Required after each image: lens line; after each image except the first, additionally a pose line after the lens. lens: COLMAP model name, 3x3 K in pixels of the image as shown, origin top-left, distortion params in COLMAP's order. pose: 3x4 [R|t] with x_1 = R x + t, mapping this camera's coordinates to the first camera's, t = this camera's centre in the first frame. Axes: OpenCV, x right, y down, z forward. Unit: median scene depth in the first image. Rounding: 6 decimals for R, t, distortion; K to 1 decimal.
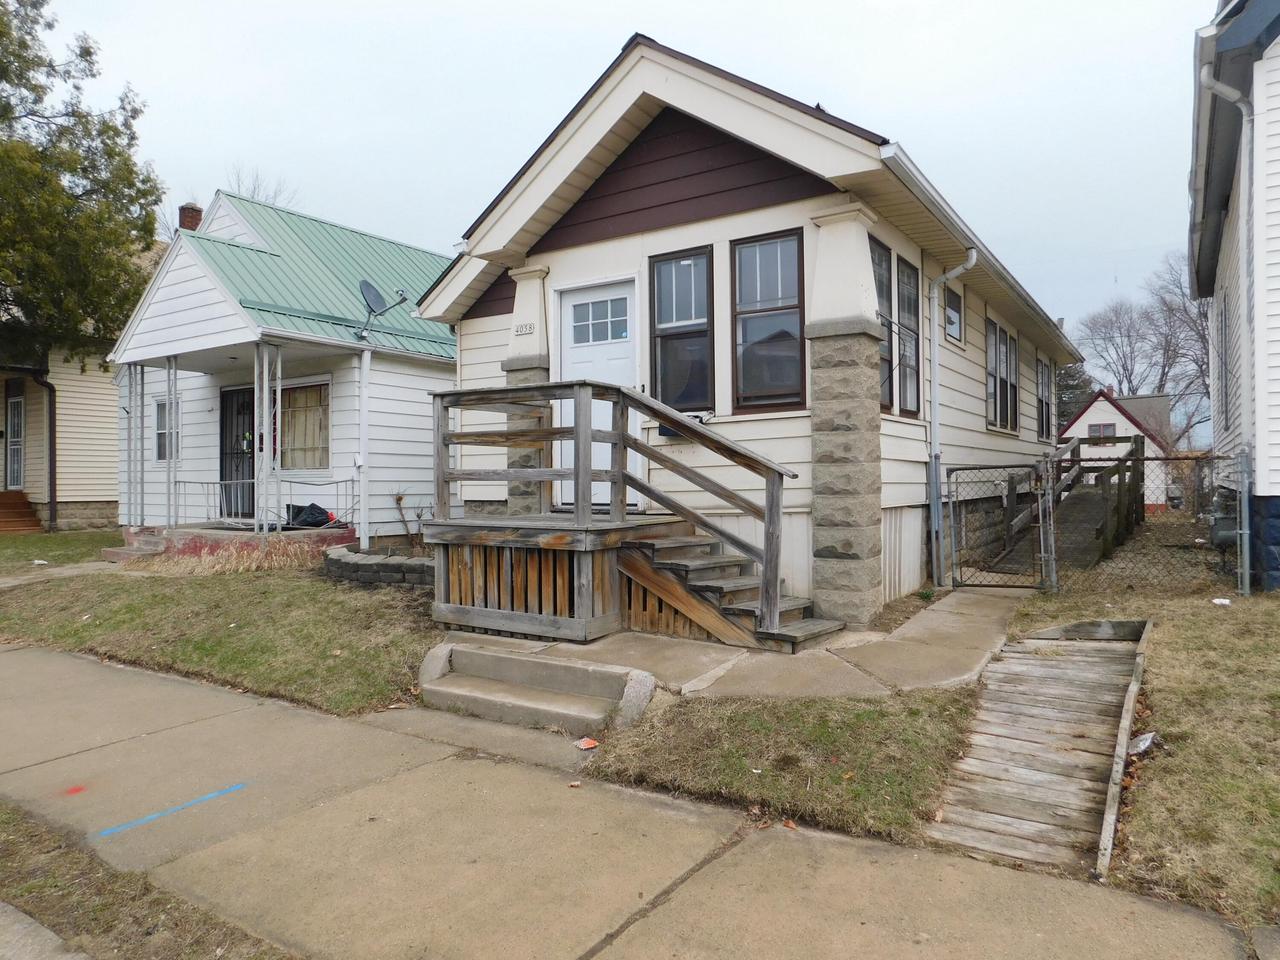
lens RADIAL K [[841.4, 0, 638.9], [0, 841.4, 476.9], [0, 0, 1]] dist [-0.030249, 0.003927]
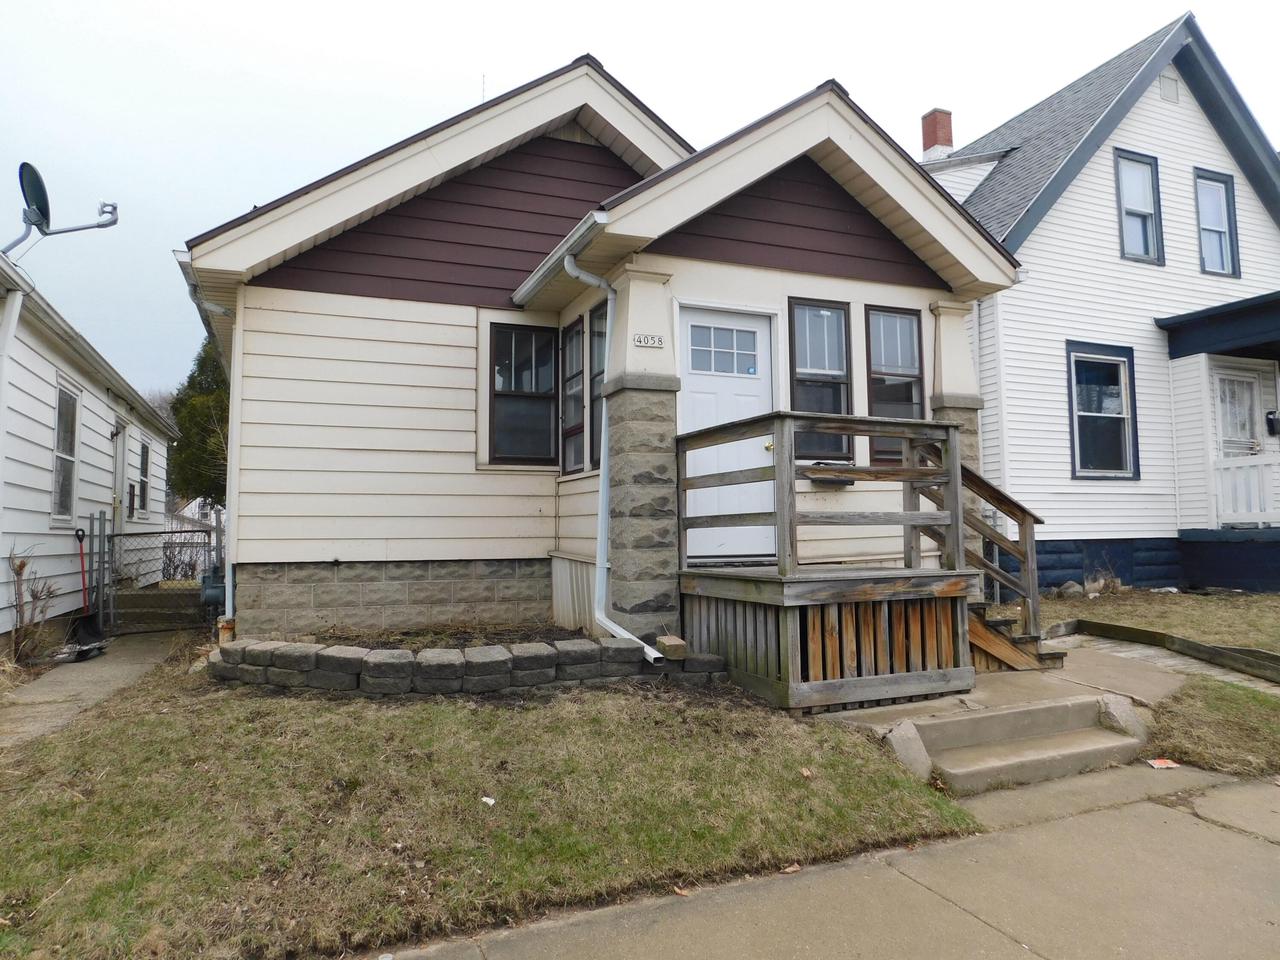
lens RADIAL K [[841.4, 0, 641.5], [0, 841.4, 476.4], [0, 0, 1]] dist [-0.030249, 0.003927]
pose [[0.552452, 0.056409, 0.831634, -0.989278], [0.005888, 0.997419, -0.071565, 0.014750], [-0.833524, 0.044433, 0.550694, 0.697598]]
